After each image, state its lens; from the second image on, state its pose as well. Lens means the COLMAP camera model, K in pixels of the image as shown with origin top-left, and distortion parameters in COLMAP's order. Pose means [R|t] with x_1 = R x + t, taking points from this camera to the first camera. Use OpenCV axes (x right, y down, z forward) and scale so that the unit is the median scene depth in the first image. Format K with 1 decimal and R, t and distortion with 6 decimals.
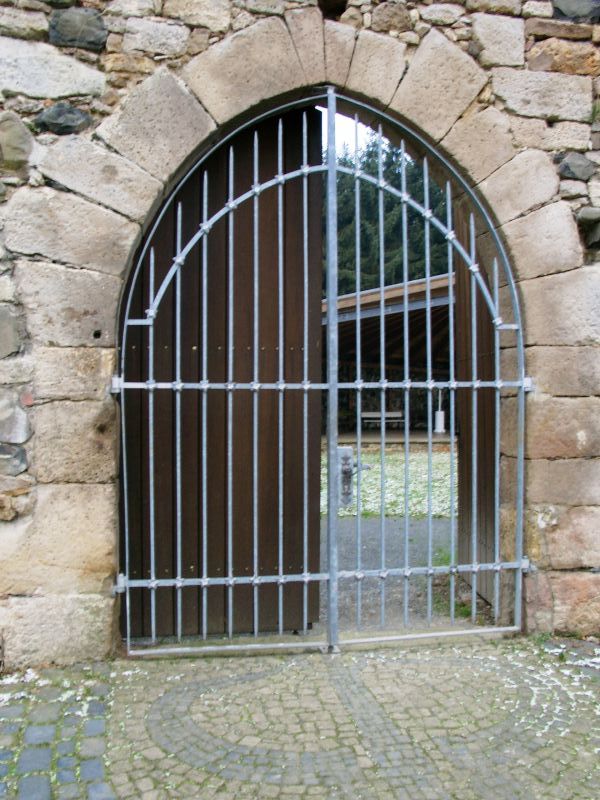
lens RADIAL K [[806.1, 0, 300.0], [0, 806.1, 400.0], [0, 0, 1]] dist [-0.186946, 0.223708]
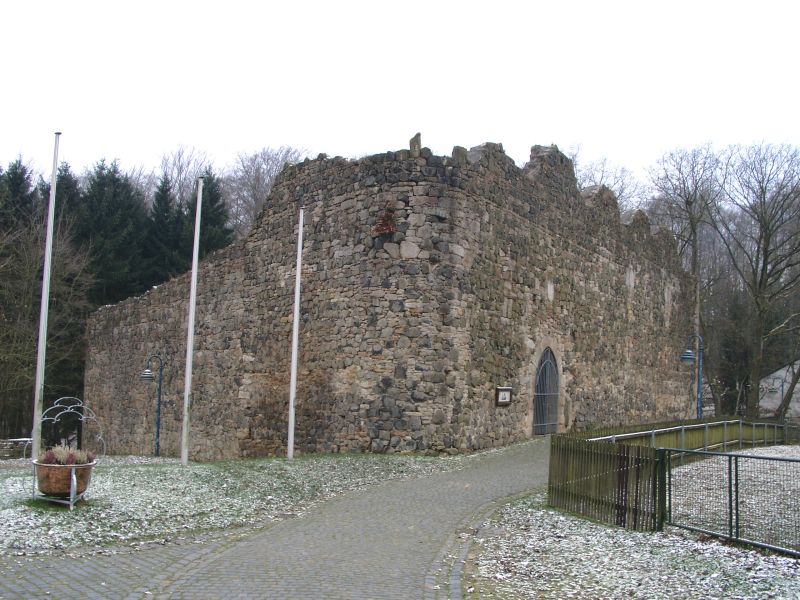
lens RADIAL K [[806.1, 0, 400.0], [0, 806.1, 300.0], [0, 0, 1]] dist [-0.186946, 0.223708]
pose [[0.647725, 0.102063, 0.755007, -5.309459], [-0.038396, 0.994100, -0.101444, -0.069984], [-0.760906, 0.036718, 0.647823, -2.133176]]
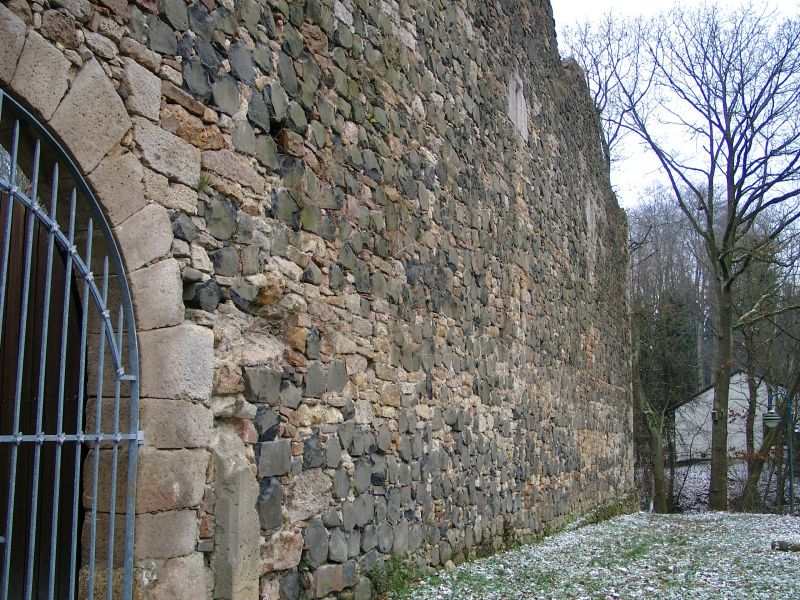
lens RADIAL K [[806.1, 0, 400.0], [0, 806.1, 300.0], [0, 0, 1]] dist [-0.186946, 0.223708]
pose [[0.514867, 0.140812, 0.845626, -0.394373], [-0.003985, 0.986800, -0.161894, -0.030455], [-0.857261, 0.079984, 0.508632, 0.215529]]
